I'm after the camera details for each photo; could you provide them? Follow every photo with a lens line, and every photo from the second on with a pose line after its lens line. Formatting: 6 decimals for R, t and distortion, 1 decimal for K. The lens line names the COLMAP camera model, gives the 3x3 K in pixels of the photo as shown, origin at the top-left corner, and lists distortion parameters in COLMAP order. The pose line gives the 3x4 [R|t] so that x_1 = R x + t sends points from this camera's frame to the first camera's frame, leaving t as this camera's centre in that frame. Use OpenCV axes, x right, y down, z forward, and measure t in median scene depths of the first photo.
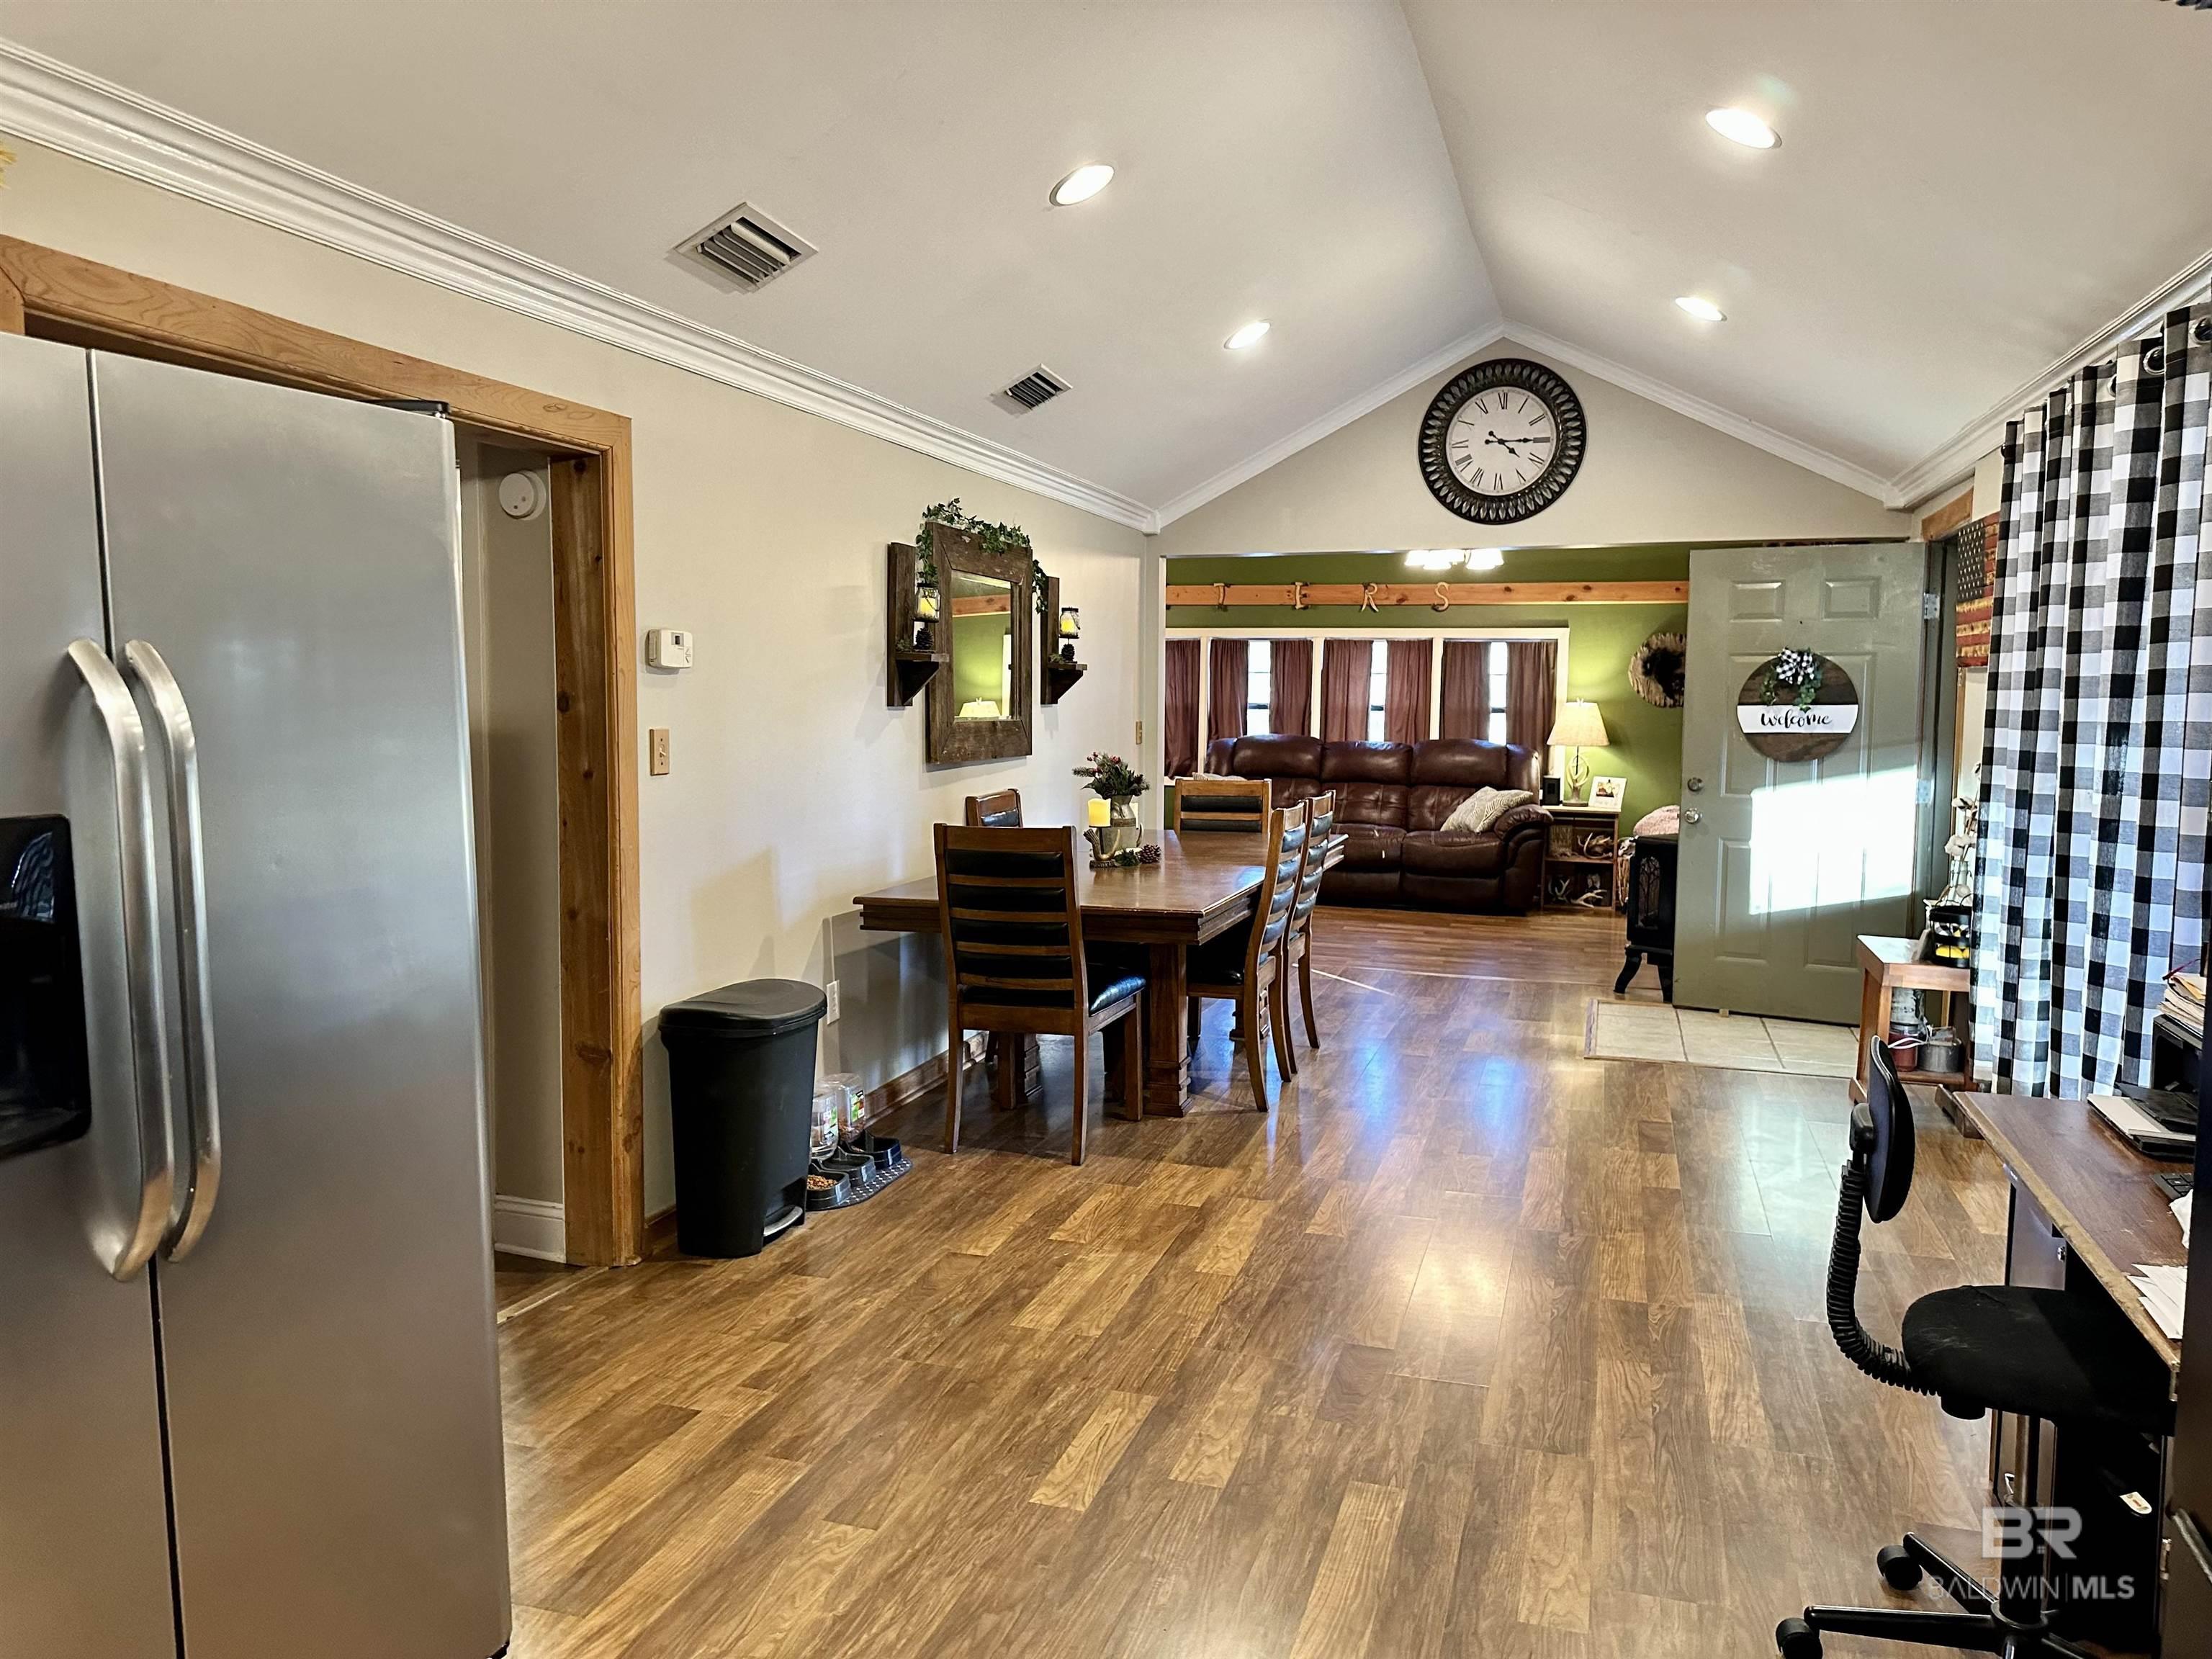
lens RADIAL K [[1558.7, 0, 1101.2], [0, 1558.7, 789.6], [0, 0, 1]] dist [0.070790, -0.095379]
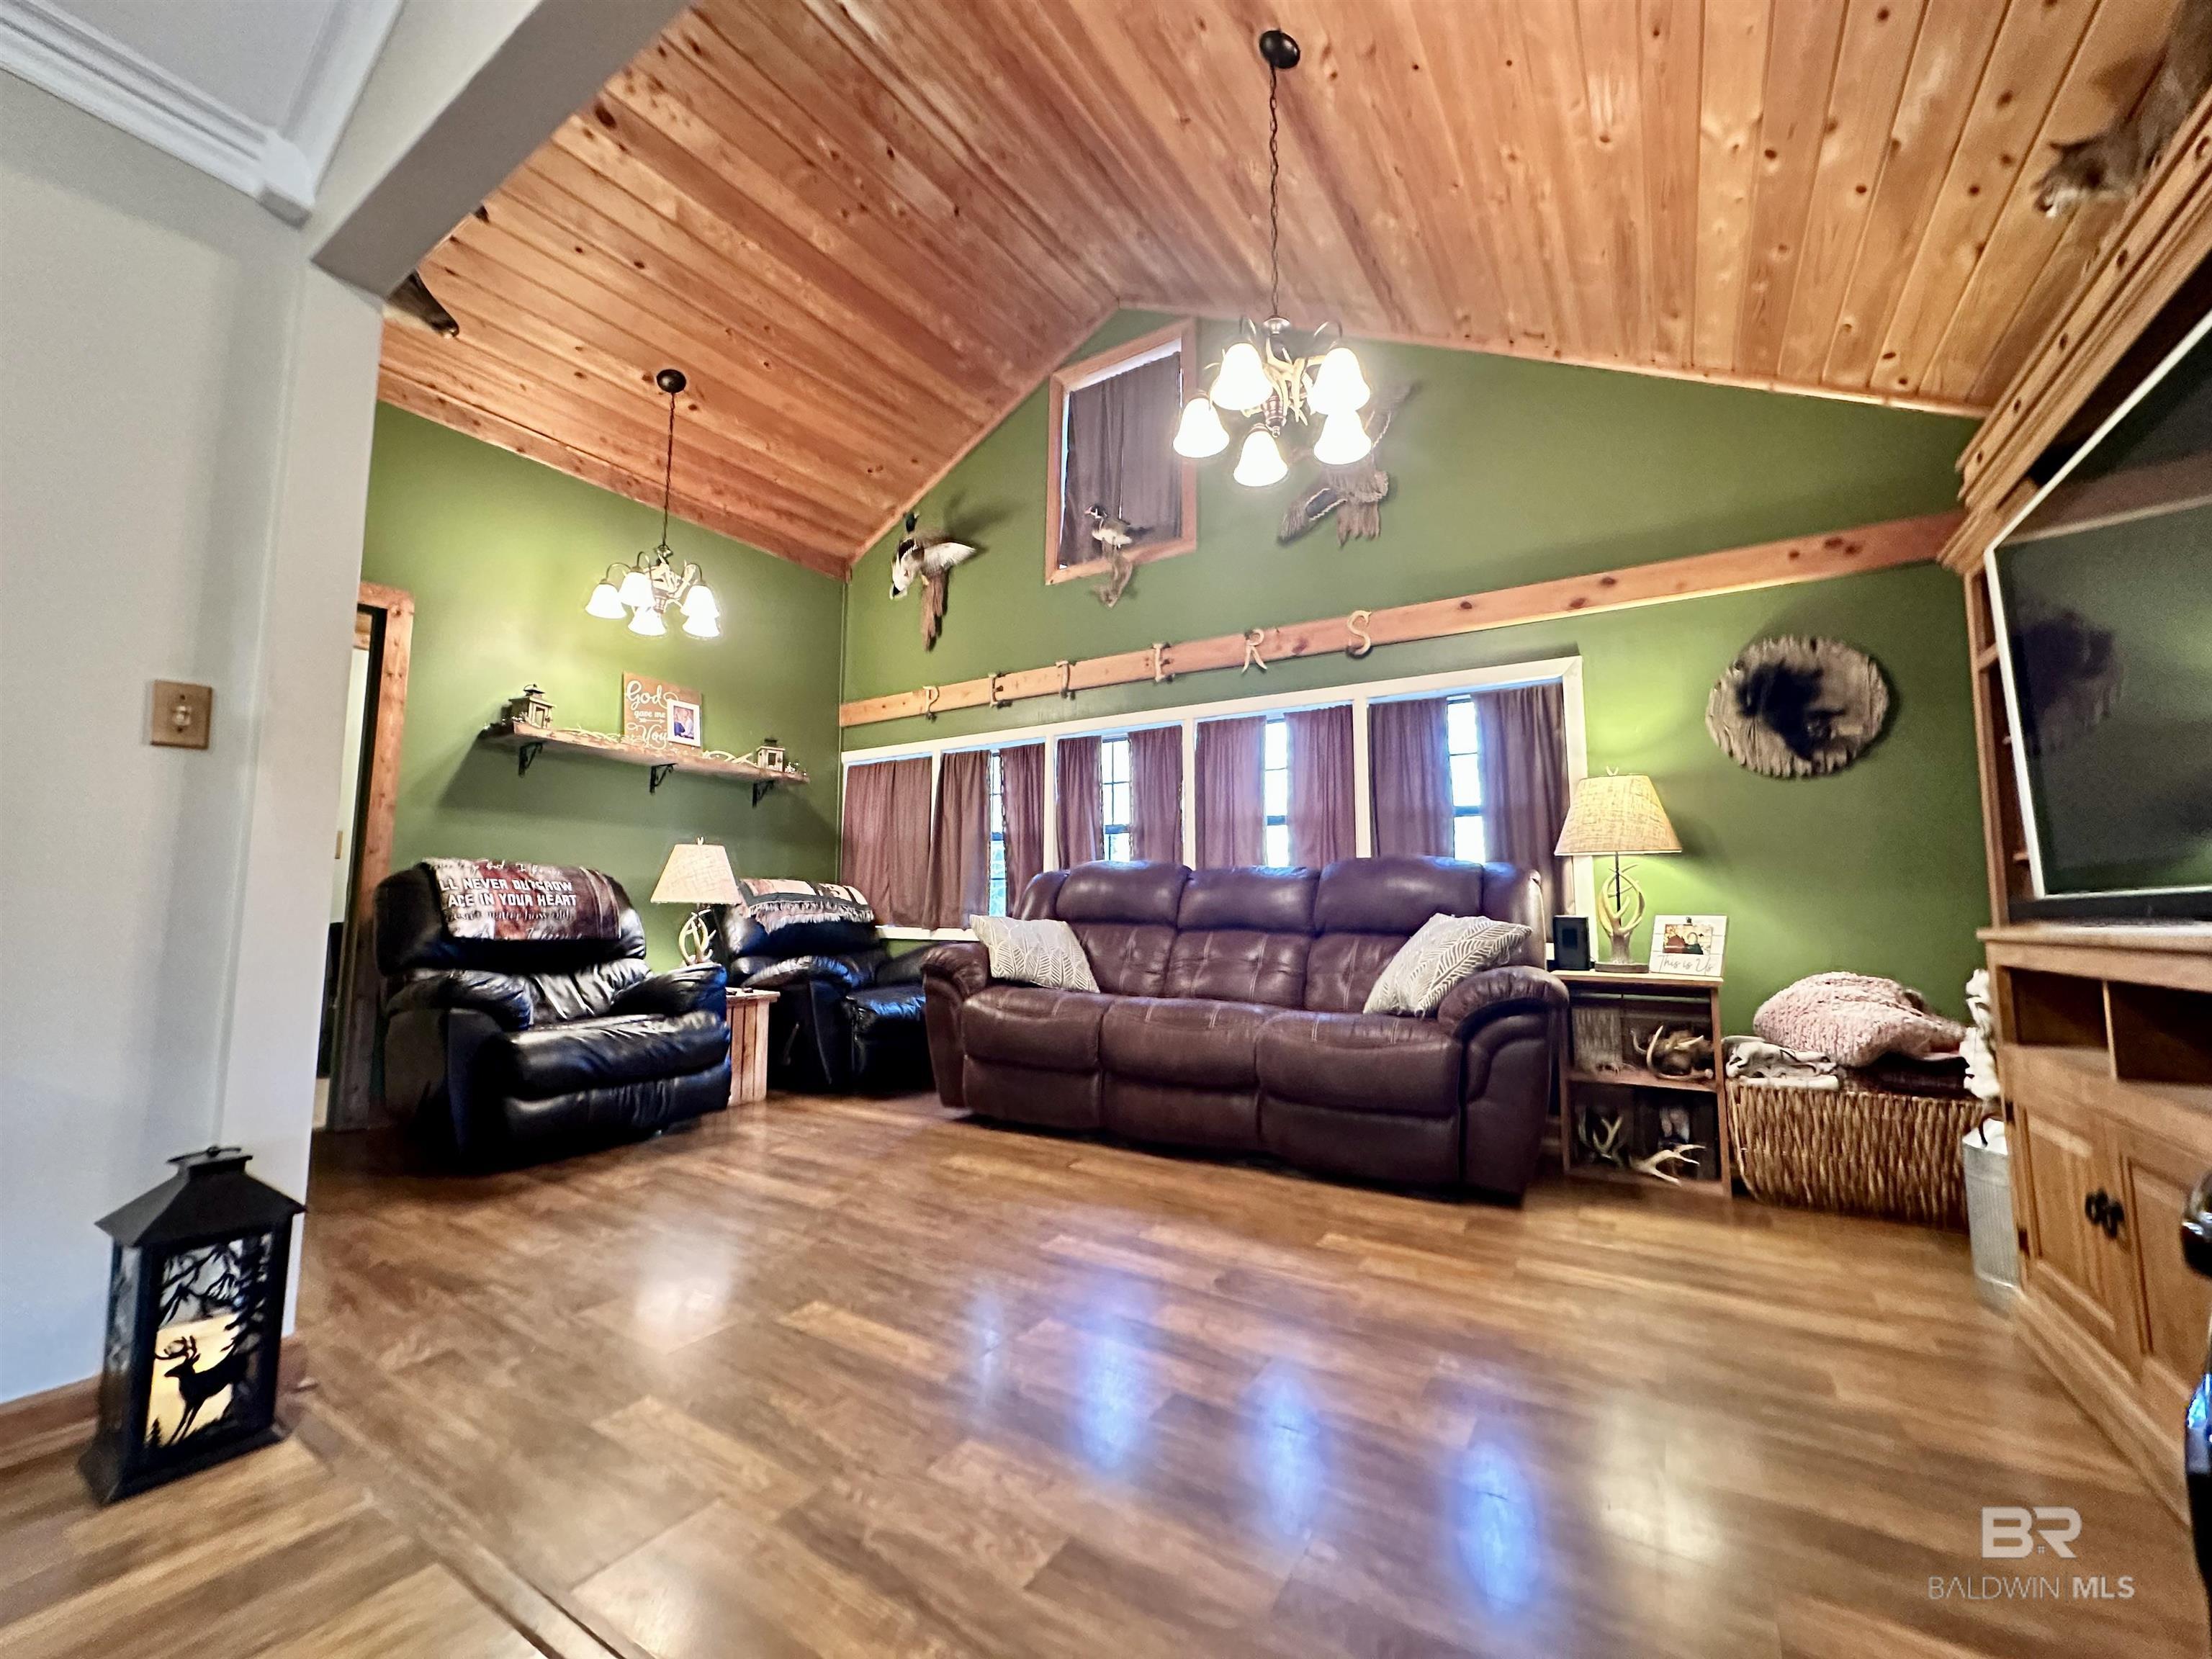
lens RADIAL K [[867.8, 0, 1102.6], [0, 867.8, 825.4], [0, 0, 1]] dist [-0.008359, -0.000110]
pose [[0.965203, -0.033725, -0.259319, 0.477359], [-0.009621, 0.986398, -0.164092, 0.026081], [0.261326, 0.160877, 0.951749, 1.516294]]
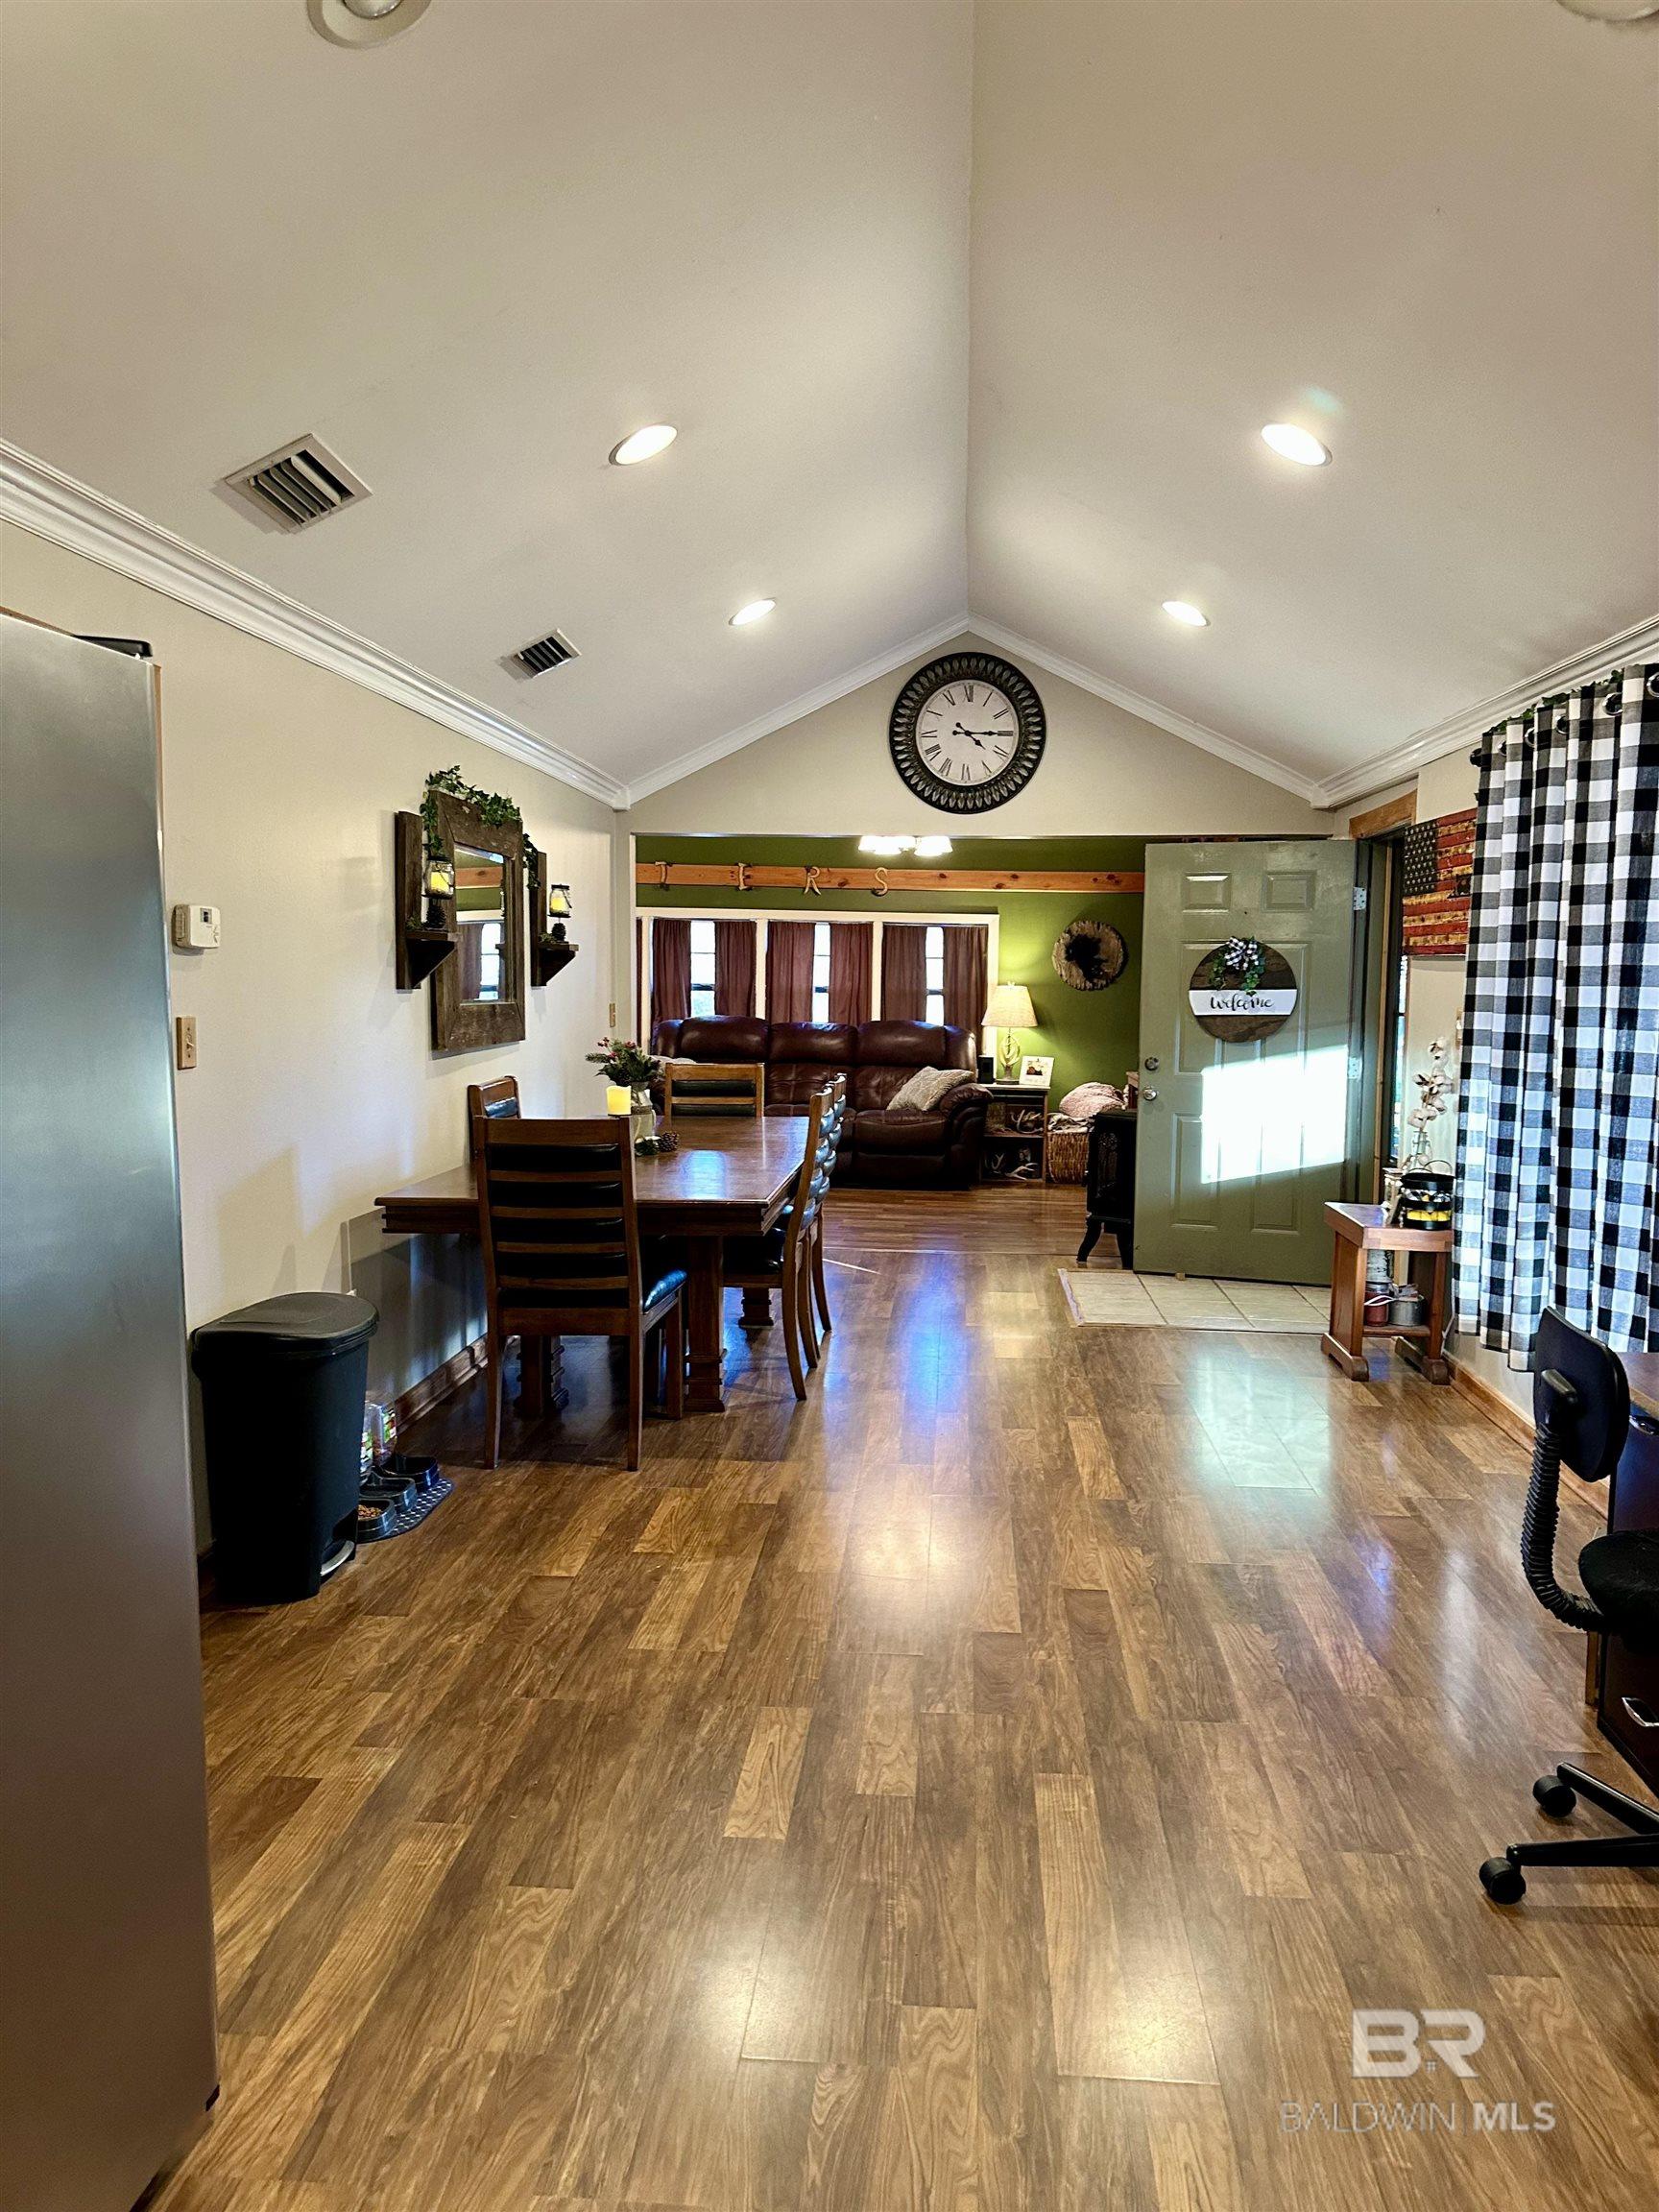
lens RADIAL K [[1558.7, 0, 871.1], [0, 1558.7, 1075.5], [0, 0, 1]] dist [0.070790, -0.095379]
pose [[0.971246, -0.012492, 0.237749, -0.075229], [0.011570, 0.999919, 0.005274, -0.003778], [-0.237796, -0.002372, 0.971312, 0.025389]]
